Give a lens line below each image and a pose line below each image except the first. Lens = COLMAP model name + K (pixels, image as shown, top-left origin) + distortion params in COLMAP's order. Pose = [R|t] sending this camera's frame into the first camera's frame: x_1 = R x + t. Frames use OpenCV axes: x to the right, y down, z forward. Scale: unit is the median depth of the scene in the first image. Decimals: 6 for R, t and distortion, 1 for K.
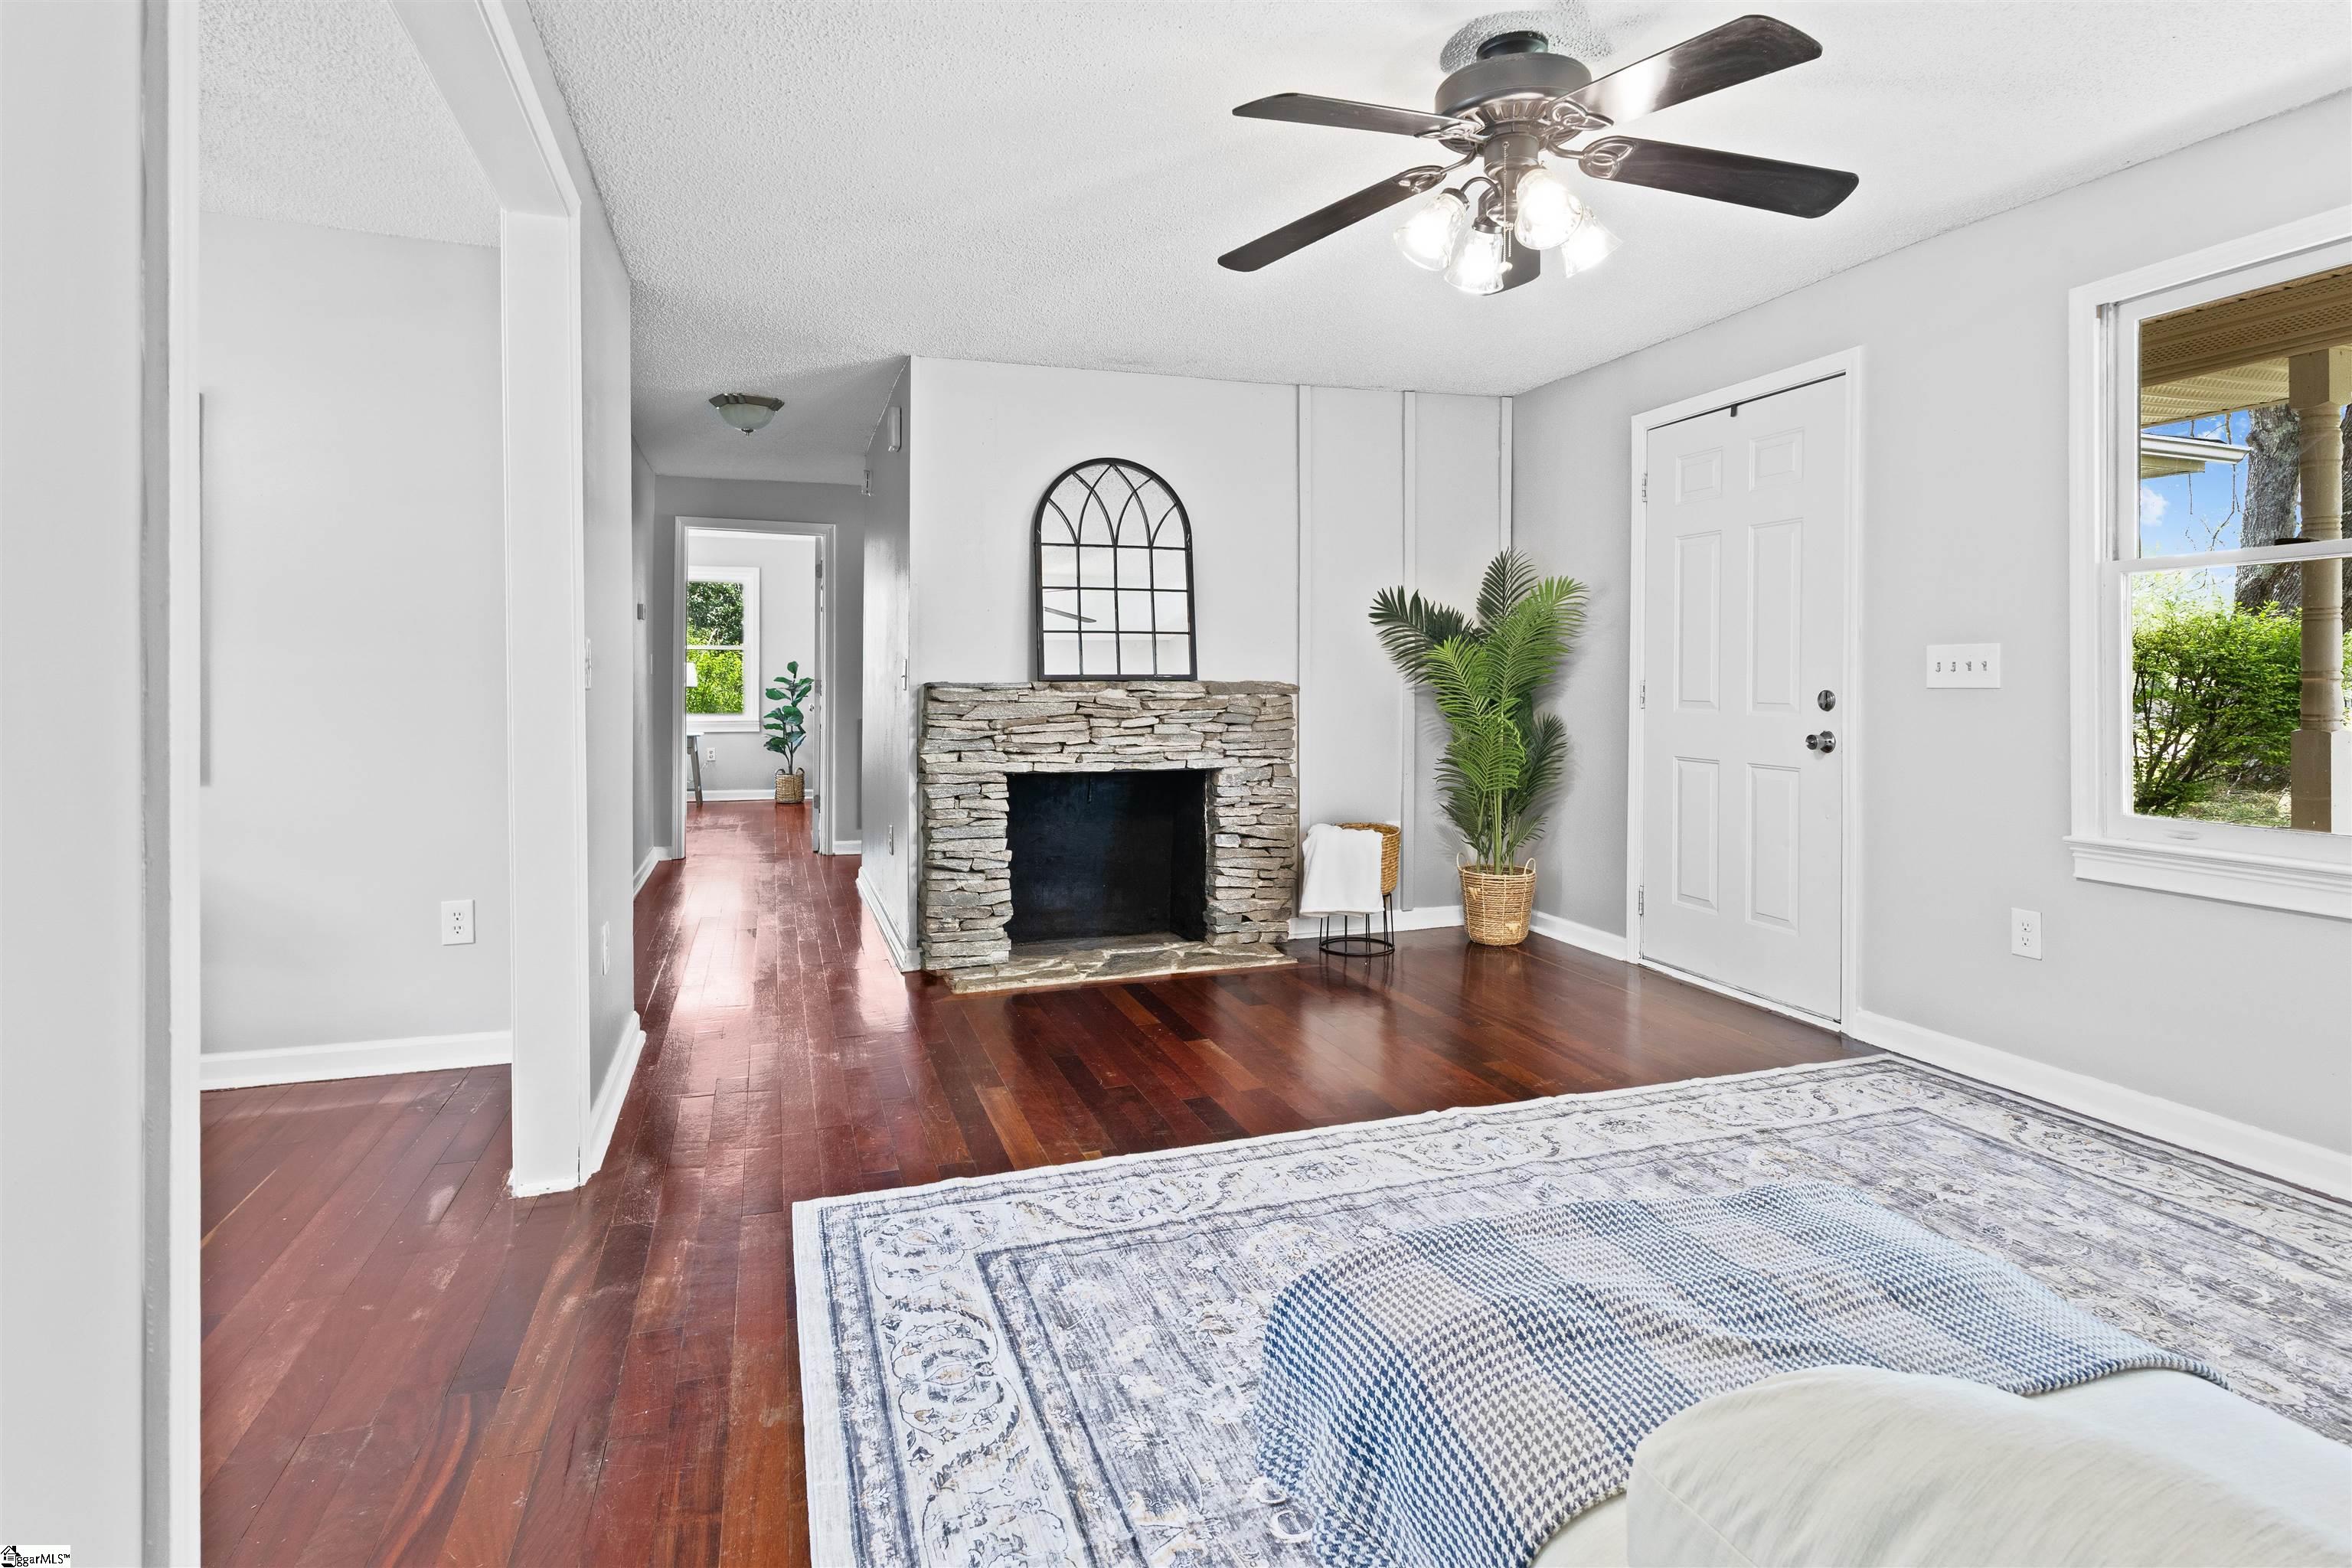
lens RADIAL K [[1205.4, 0, 1159.6], [0, 1205.4, 683.5], [0, 0, 1]] dist [0.015131, -0.002248]
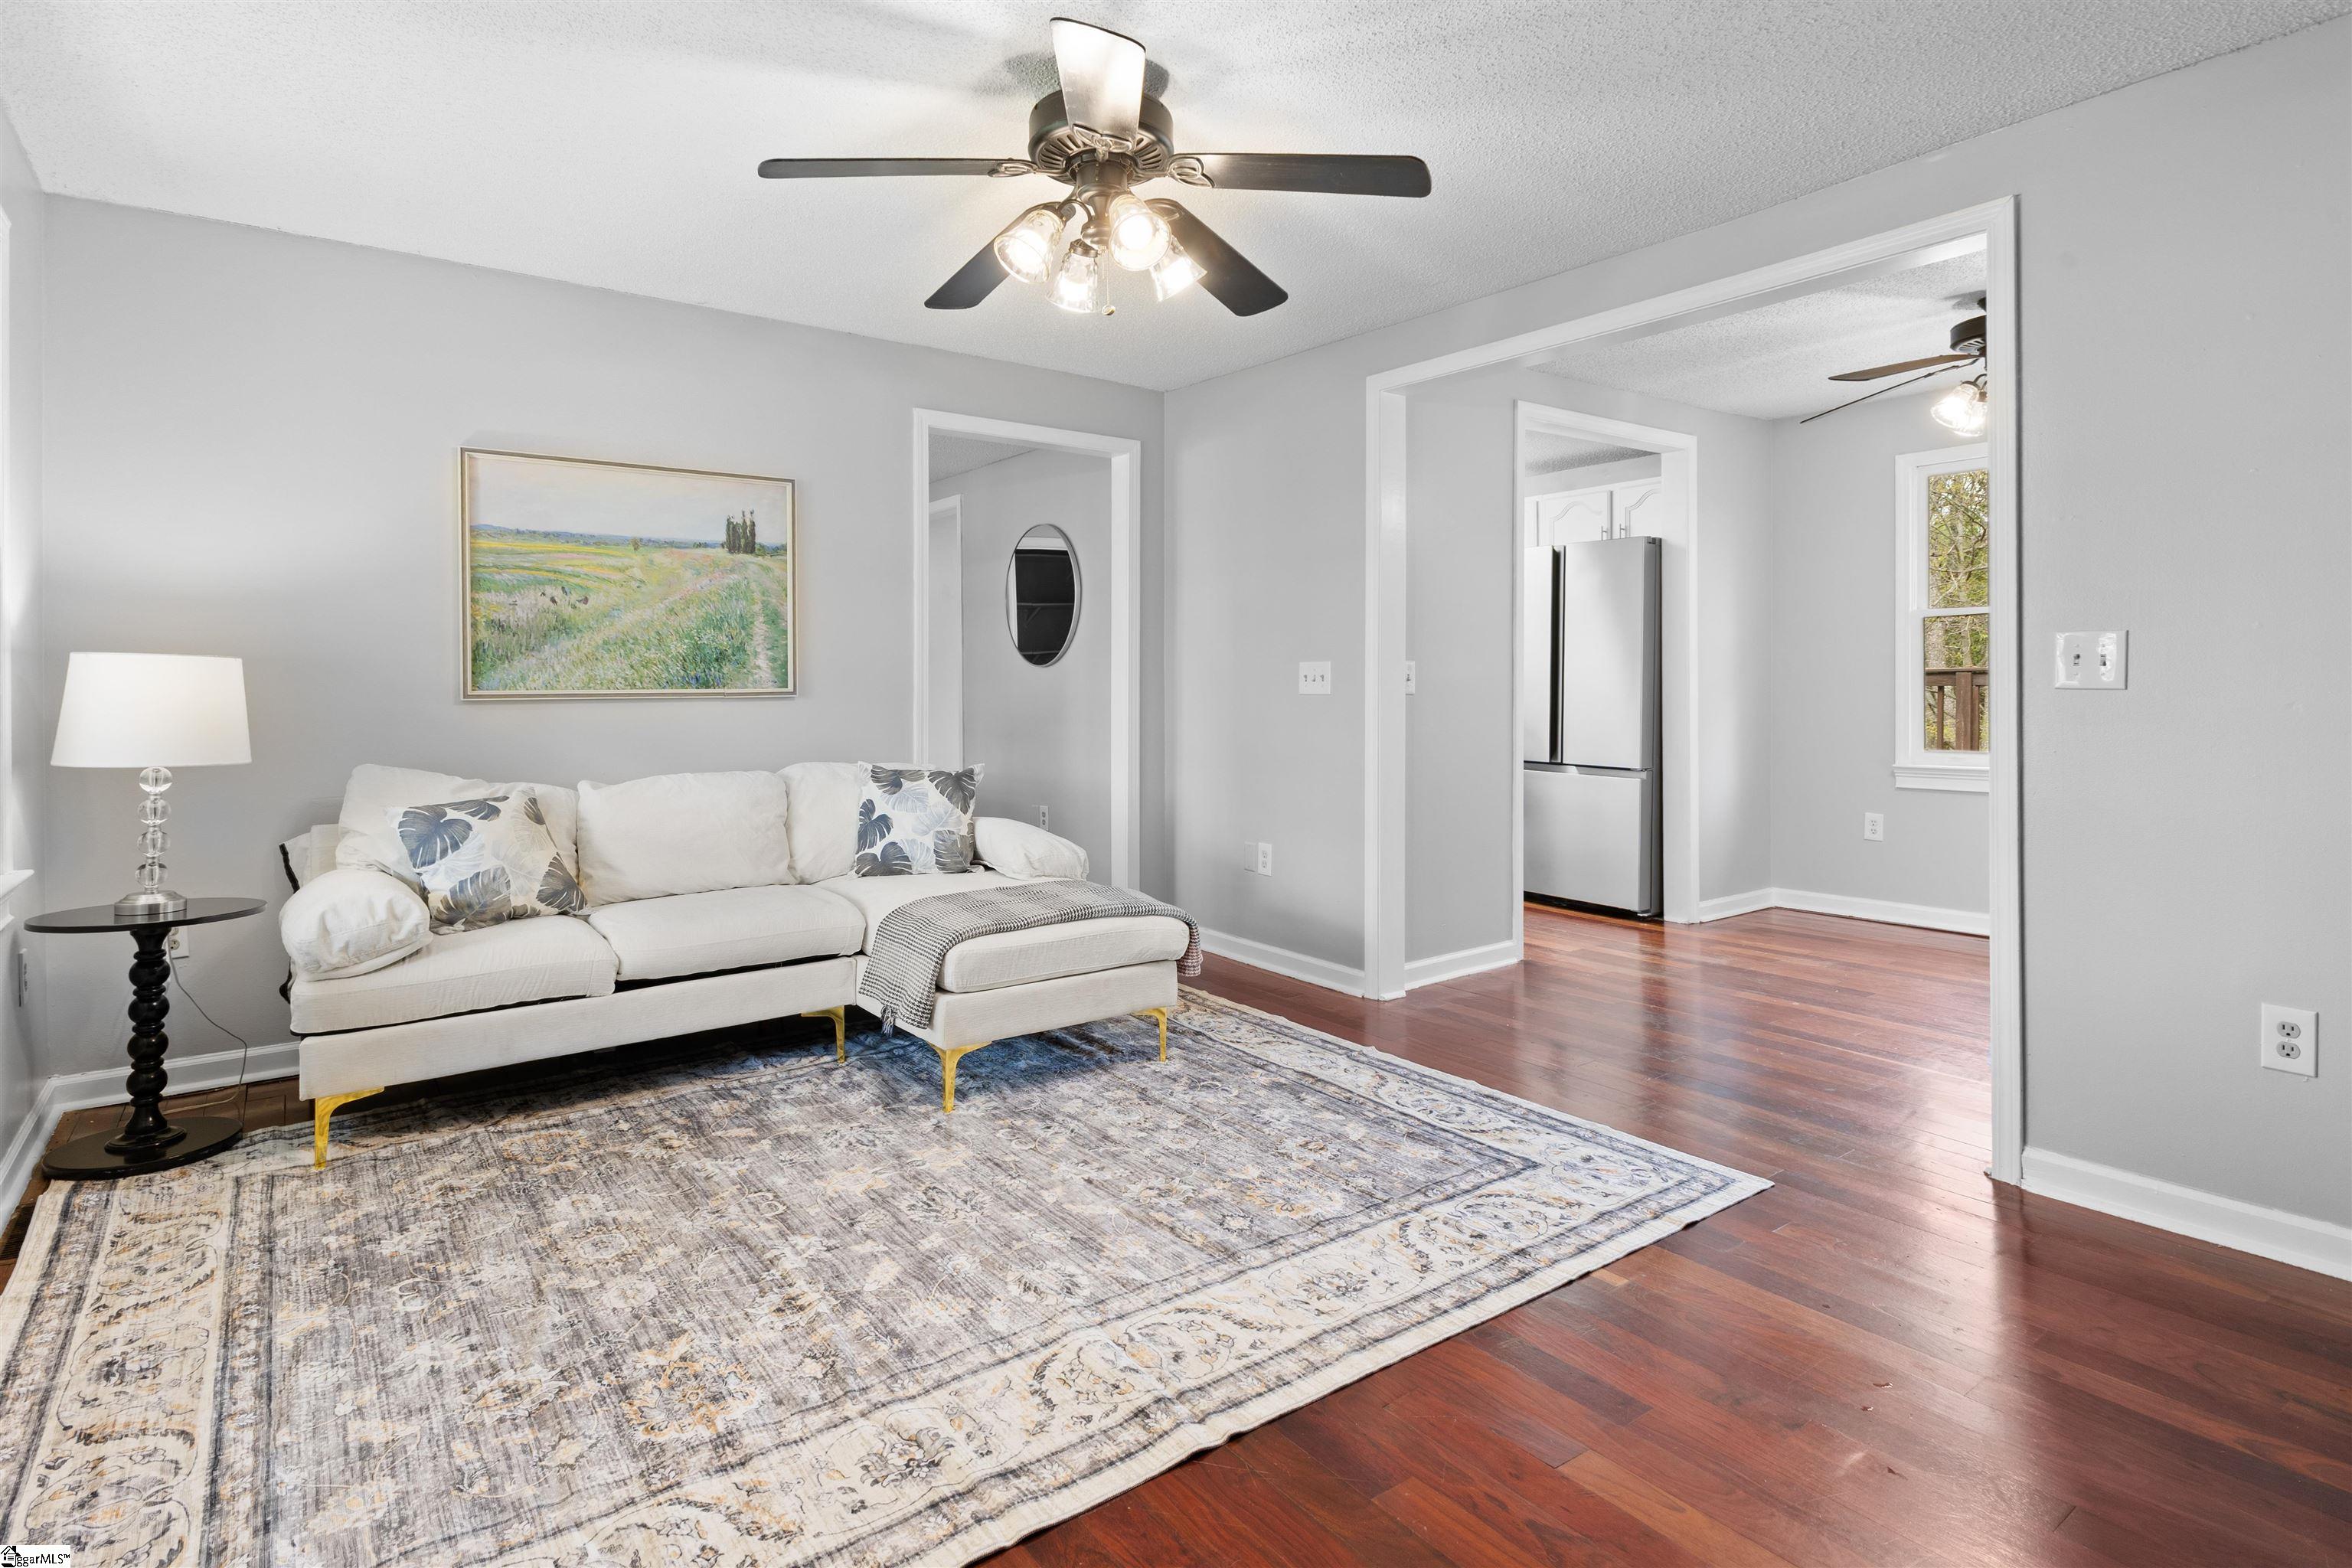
lens RADIAL K [[1205.4, 0, 1184.2], [0, 1205.4, 690.8], [0, 0, 1]] dist [0.015131, -0.002248]
pose [[-0.944056, 0.005779, -0.329733, 0.534339], [0.004996, 0.999982, 0.003220, 0.001923], [0.329746, 0.001393, -0.944069, 1.885347]]
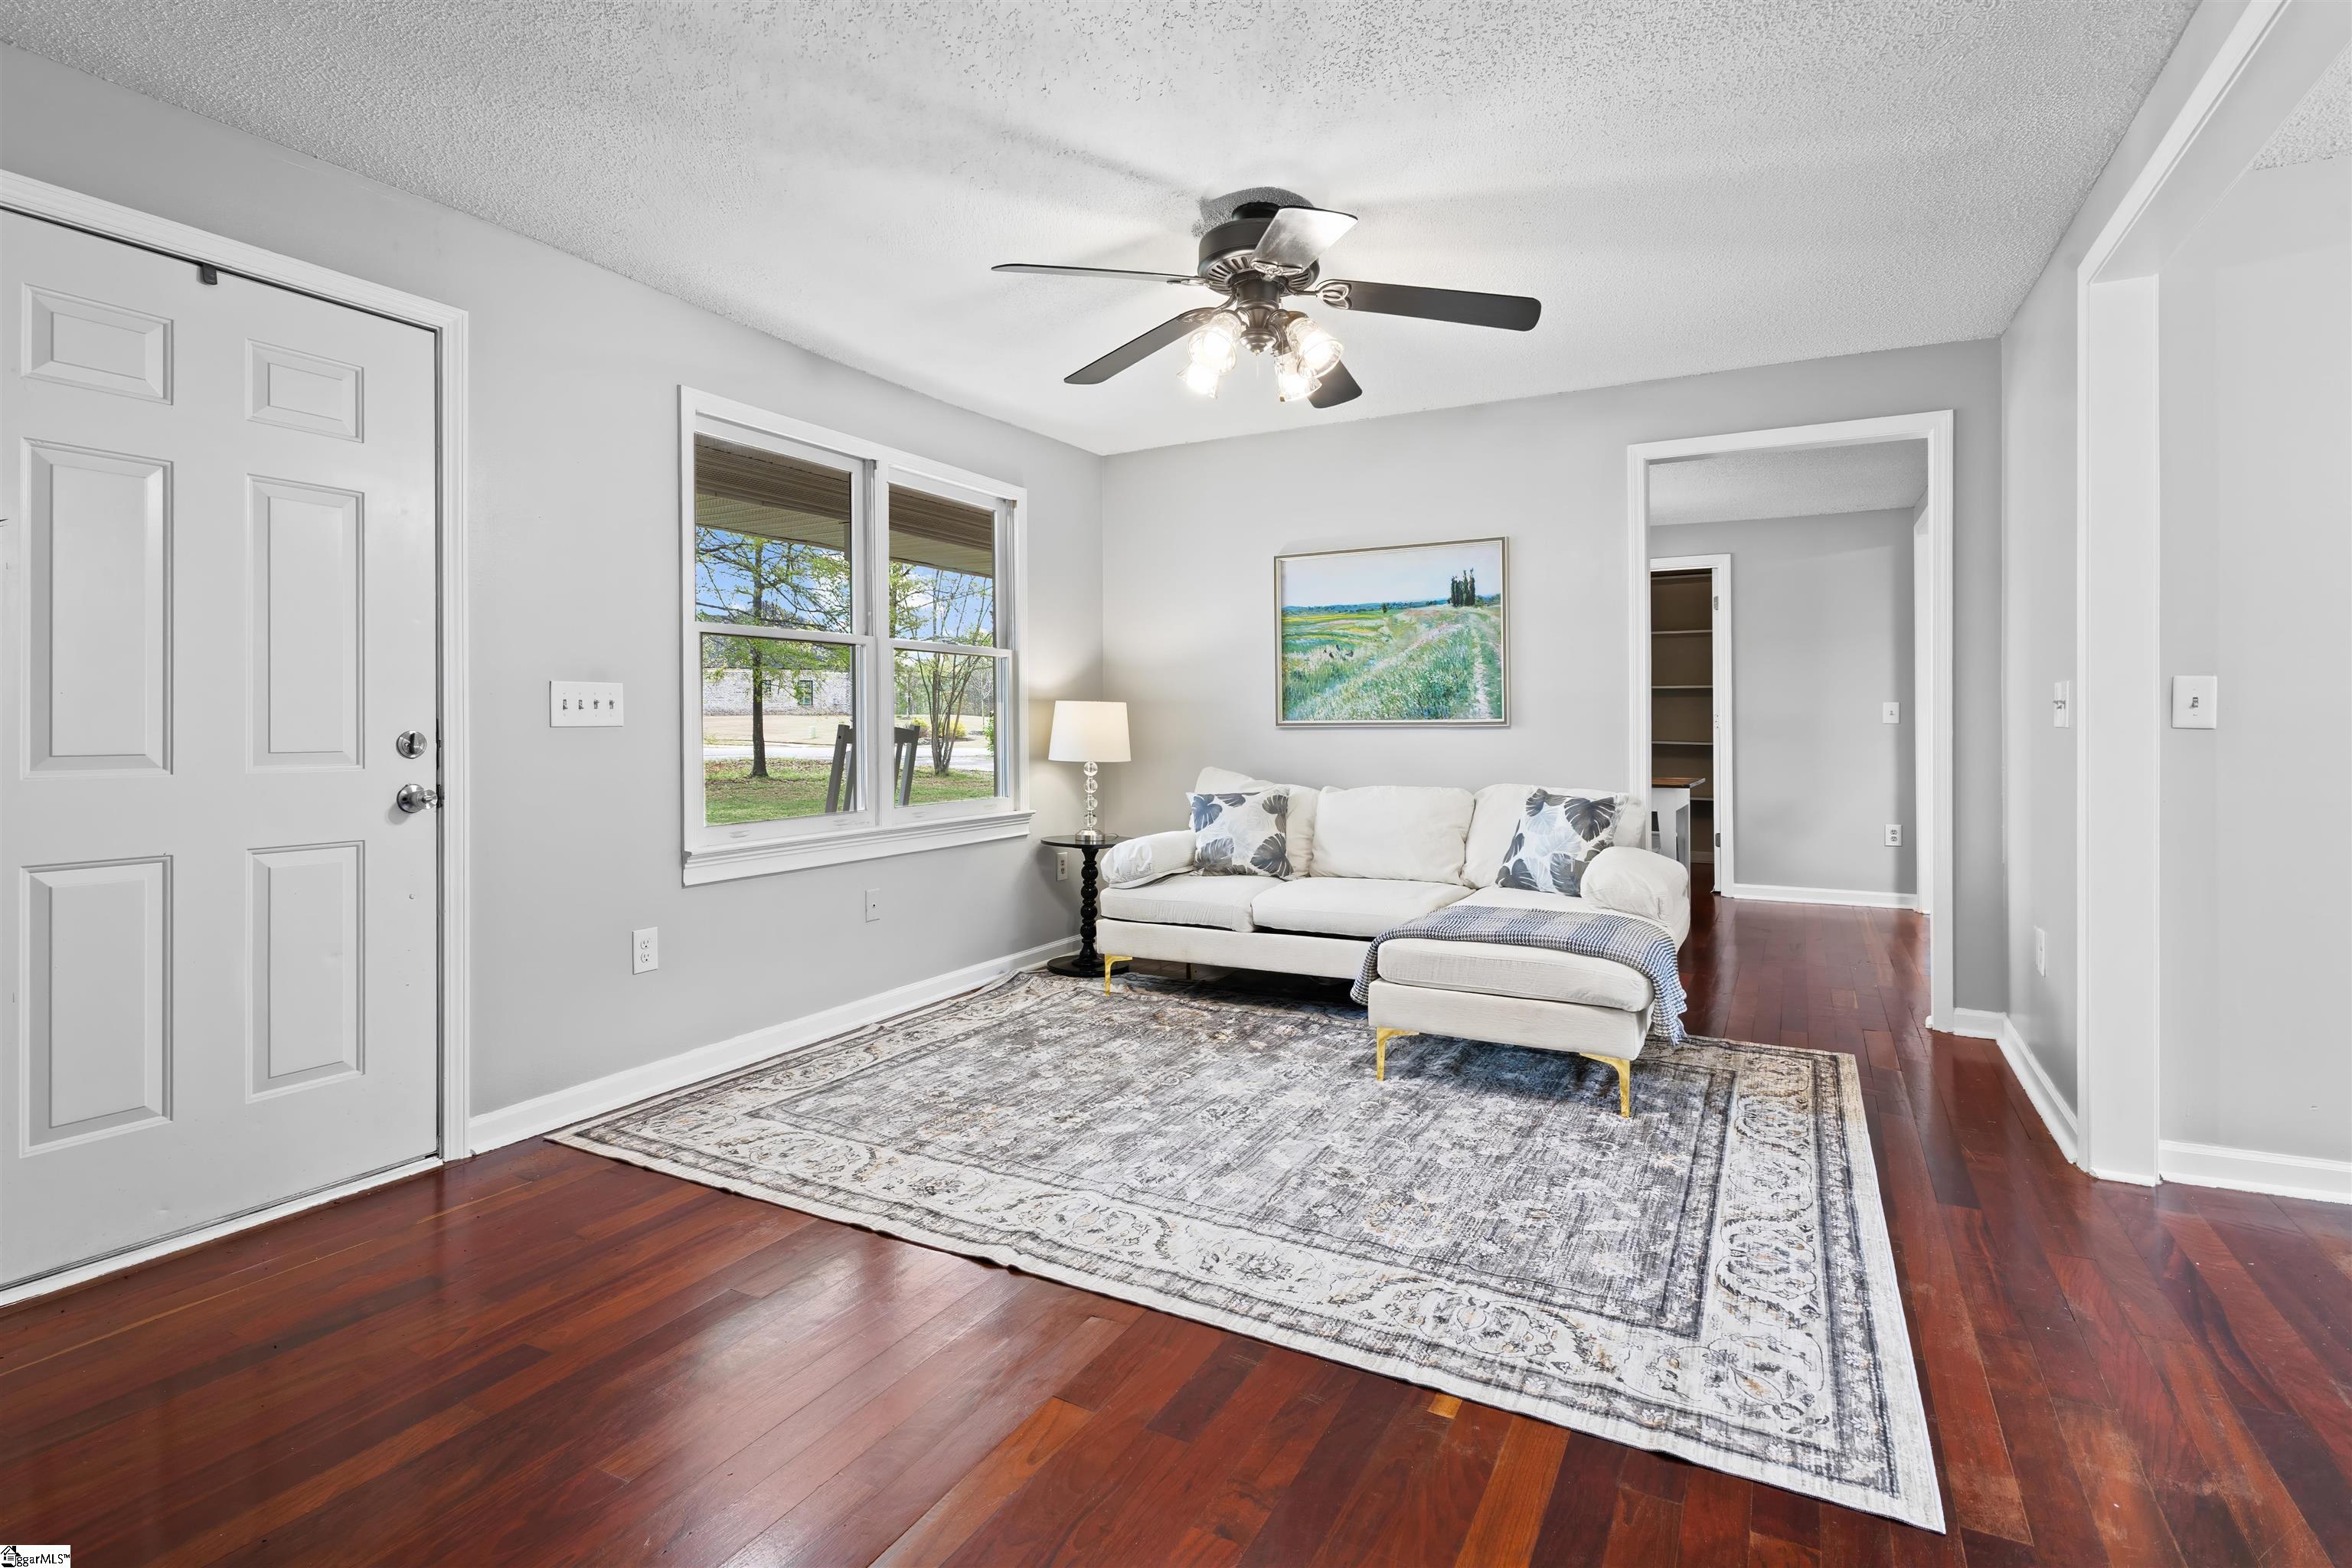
lens RADIAL K [[1156.2, 0, 1186.7], [0, 1156.2, 723.1], [0, 0, 1]] dist [0.007552, -0.000619]
pose [[-0.699998, 0.003116, 0.714138, -0.479588], [0.005352, 0.999985, 0.000884, 0.003805], [-0.714125, 0.004441, -0.700004, 1.775570]]
